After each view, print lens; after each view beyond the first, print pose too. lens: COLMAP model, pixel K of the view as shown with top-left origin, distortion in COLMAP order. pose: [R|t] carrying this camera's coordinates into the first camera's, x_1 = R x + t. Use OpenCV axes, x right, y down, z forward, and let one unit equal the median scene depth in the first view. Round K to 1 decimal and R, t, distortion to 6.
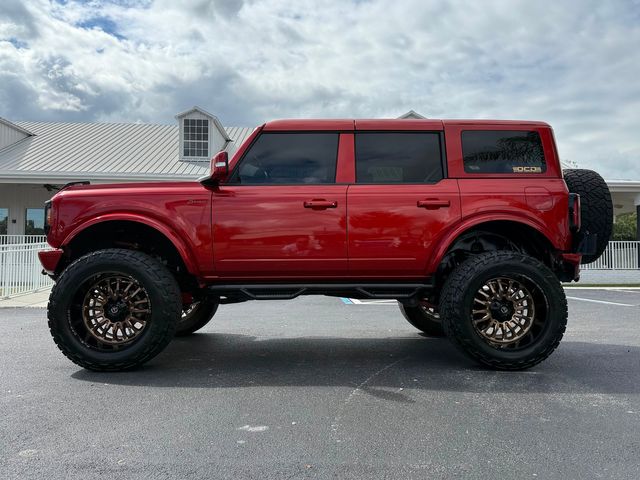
lens RADIAL K [[520.4, 0, 324.5], [0, 520.4, 239.0], [0, 0, 1]] dist [0.076763, -0.100059]
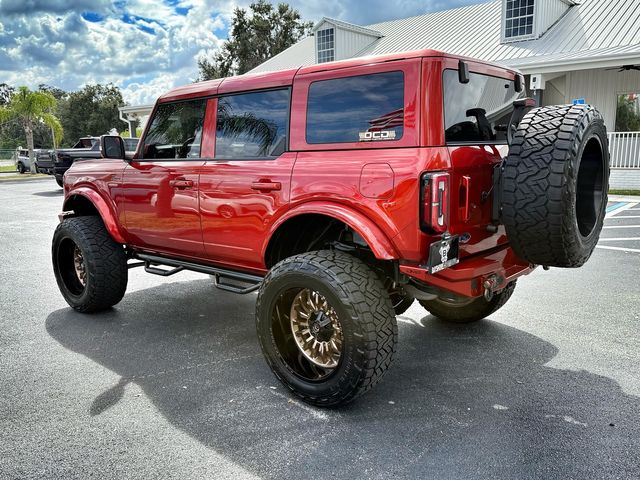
lens RADIAL K [[520.4, 0, 324.5], [0, 520.4, 239.0], [0, 0, 1]] dist [0.076763, -0.100059]
pose [[0.739015, 0.101768, -0.665958, 0.842985], [0.053086, 0.976654, 0.208156, -0.153845], [0.671594, -0.189183, 0.716359, 0.470410]]
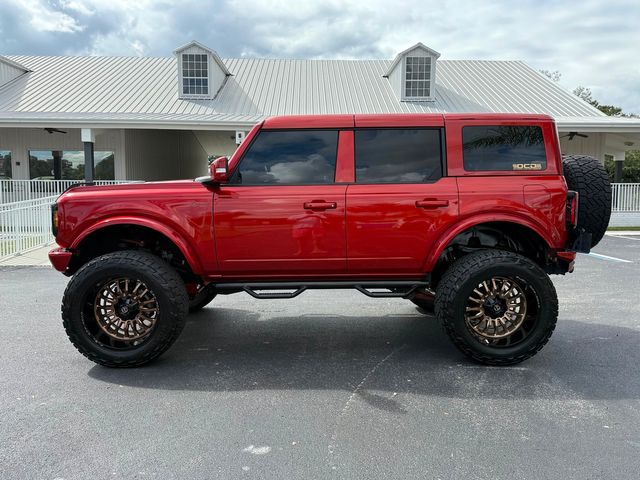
lens RADIAL K [[520.8, 0, 320.0], [0, 520.8, 240.0], [0, 0, 1]] dist [0.088088, -0.130475]
pose [[0.999860, -0.000852, -0.016688, 0.009173], [0.003157, 0.990346, 0.138579, -0.141268], [0.016409, -0.138612, 0.990211, -0.017533]]
